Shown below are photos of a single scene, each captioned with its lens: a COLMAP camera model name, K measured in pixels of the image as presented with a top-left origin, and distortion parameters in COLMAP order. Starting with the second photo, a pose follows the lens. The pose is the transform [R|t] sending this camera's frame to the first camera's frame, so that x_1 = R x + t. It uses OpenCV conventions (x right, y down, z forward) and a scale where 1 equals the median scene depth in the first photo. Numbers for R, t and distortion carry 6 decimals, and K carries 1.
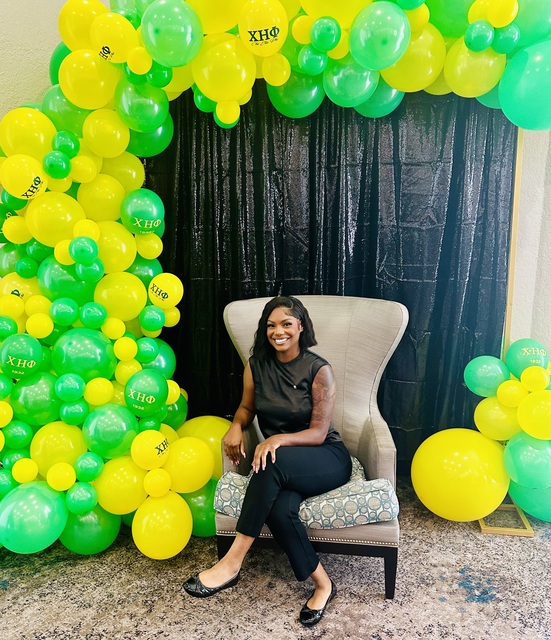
lens RADIAL K [[558.1, 0, 250.2], [0, 558.1, 340.1], [0, 0, 1]] dist [0.013611, -0.019363]
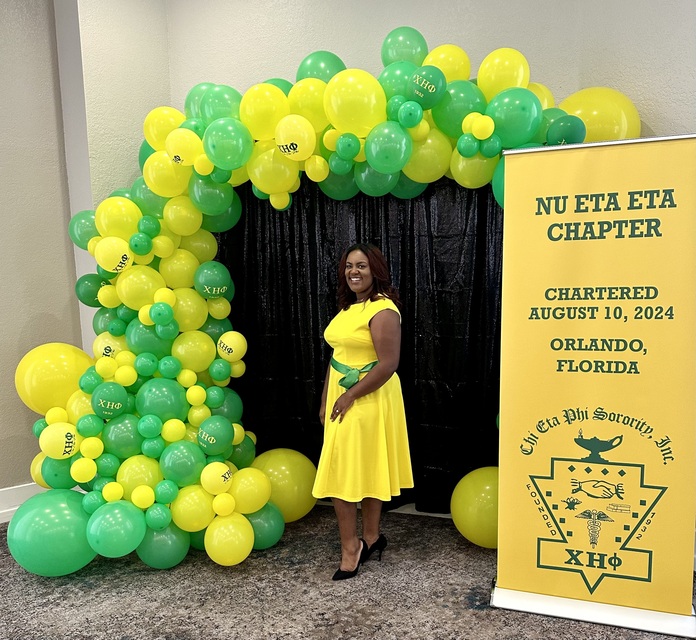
lens RADIAL K [[663.6, 0, 335.1], [0, 663.6, 375.1], [0, 0, 1]] dist [0.076359, -0.151221]
pose [[0.995450, 0.003736, -0.095213, 0.211821], [-0.008090, 0.998937, -0.045380, 0.035482], [0.094943, 0.045944, 0.994422, -0.391804]]
